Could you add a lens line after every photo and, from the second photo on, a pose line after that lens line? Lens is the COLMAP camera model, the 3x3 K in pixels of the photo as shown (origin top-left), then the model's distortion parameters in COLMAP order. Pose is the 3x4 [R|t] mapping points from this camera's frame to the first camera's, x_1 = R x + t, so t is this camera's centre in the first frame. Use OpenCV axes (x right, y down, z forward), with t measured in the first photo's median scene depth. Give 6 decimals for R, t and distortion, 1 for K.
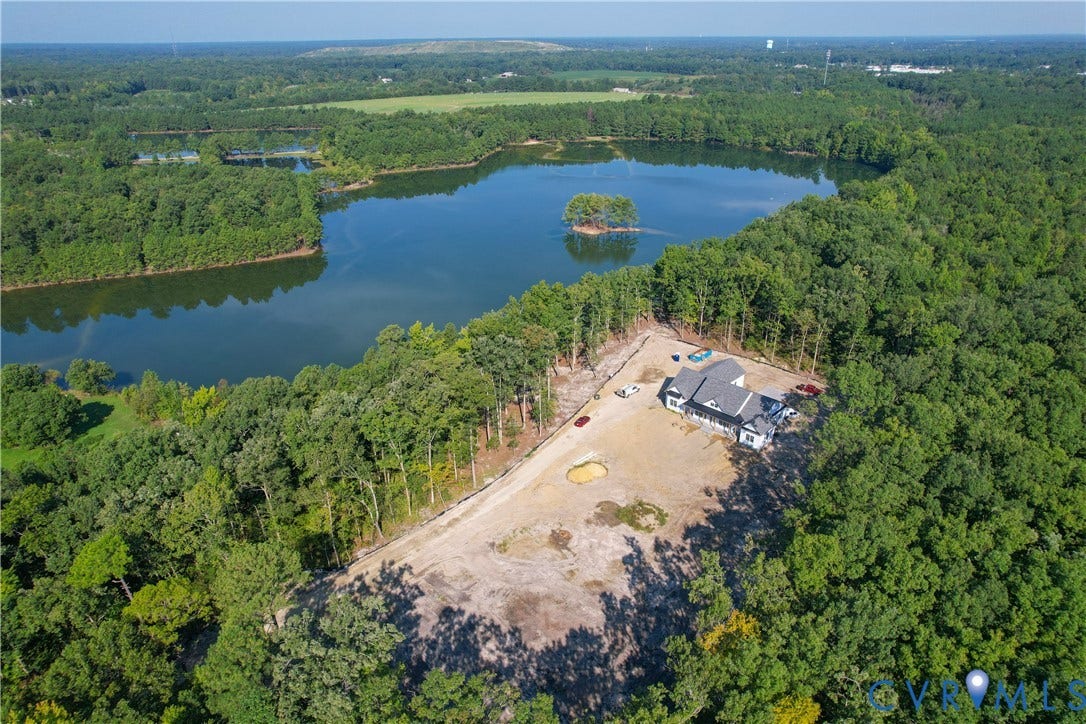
lens RADIAL K [[691.2, 0, 539.9], [0, 691.2, 369.2], [0, 0, 1]] dist [-0.045969, 0.034765]
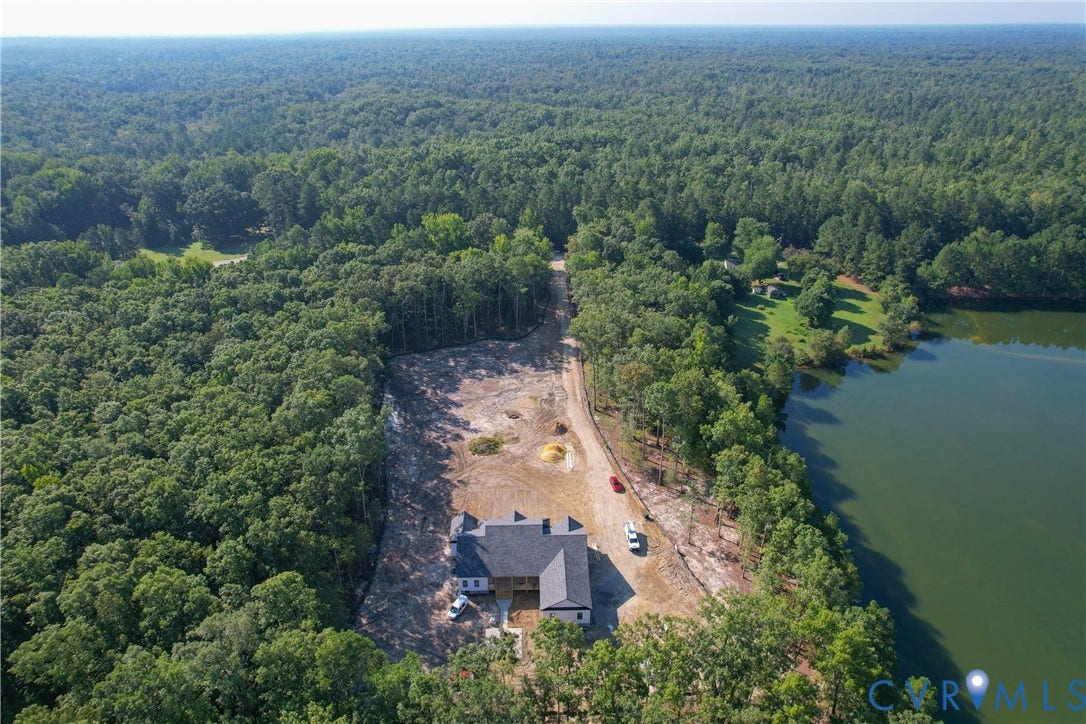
lens RADIAL K [[691.2, 0, 544.2], [0, 691.2, 362.0], [0, 0, 1]] dist [-0.045969, 0.034765]
pose [[-0.692115, 0.335691, -0.638975, 0.893971], [-0.303692, 0.667658, 0.679708, -0.867351], [0.654789, 0.664488, -0.360149, 1.477047]]
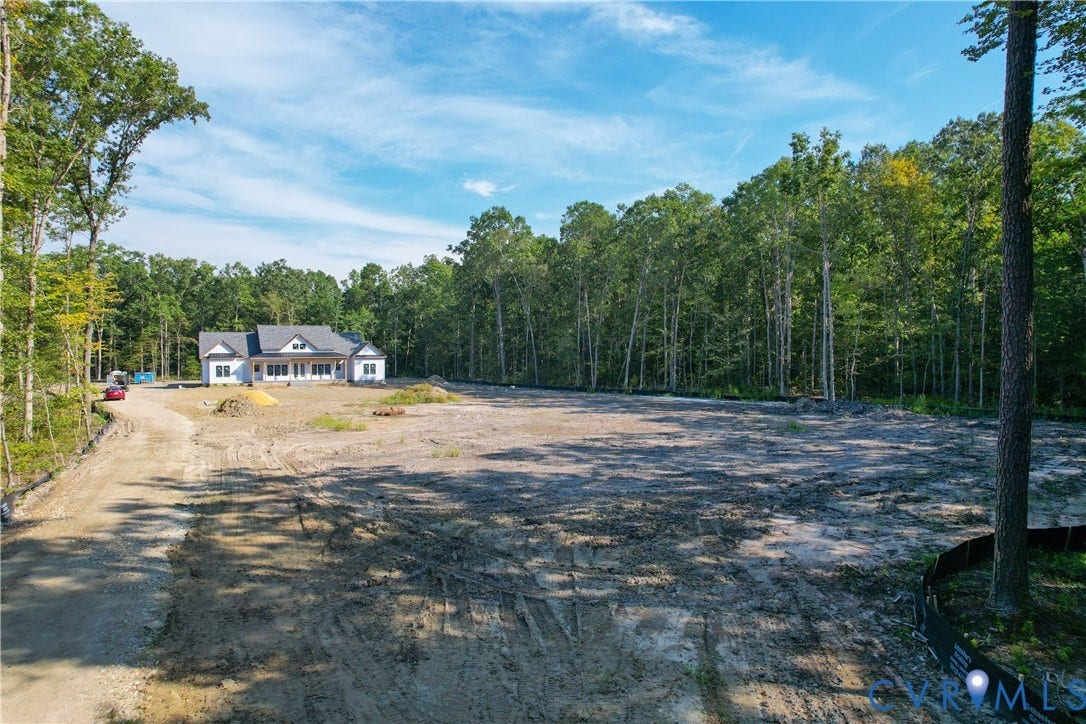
lens RADIAL K [[691.2, 0, 526.3], [0, 691.2, 375.6], [0, 0, 1]] dist [-0.045969, 0.034765]
pose [[0.340858, -0.025476, 0.939770, -0.374937], [0.410395, 0.903388, -0.124362, 0.309229], [-0.845808, 0.428066, 0.318382, 0.737924]]
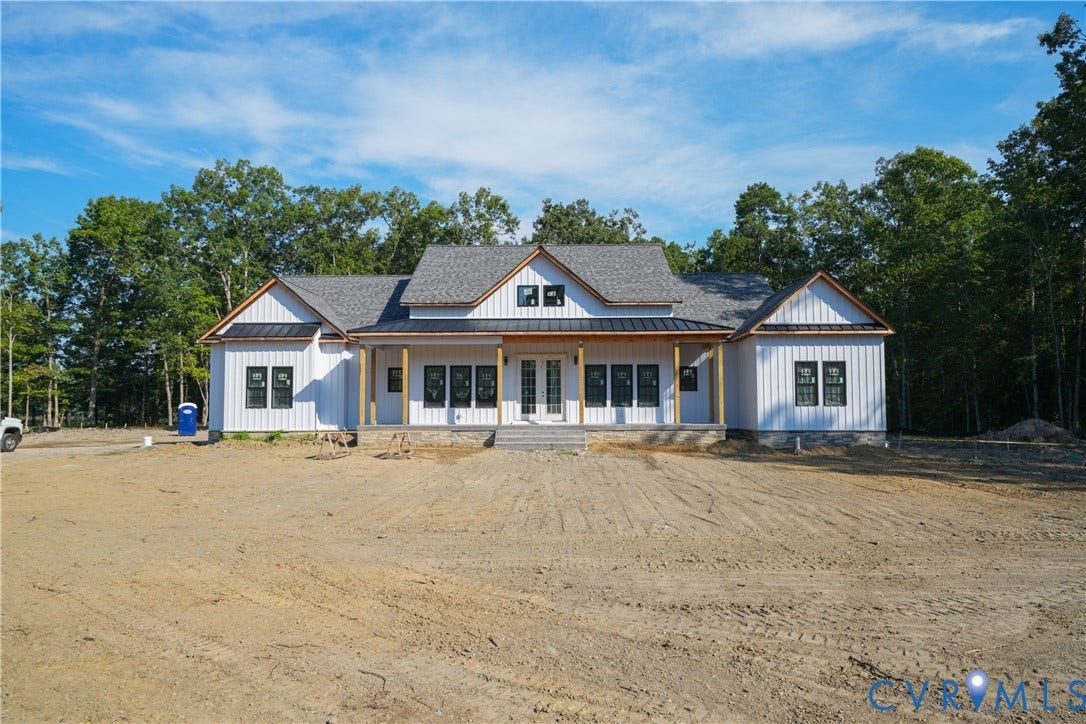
lens RADIAL K [[691.2, 0, 537.6], [0, 691.2, 364.9], [0, 0, 1]] dist [-0.045969, 0.034765]
pose [[0.706587, 0.054931, 0.705491, 0.155561], [0.303076, 0.877418, -0.371864, 0.162532], [-0.639437, 0.476572, 0.603324, 1.095970]]
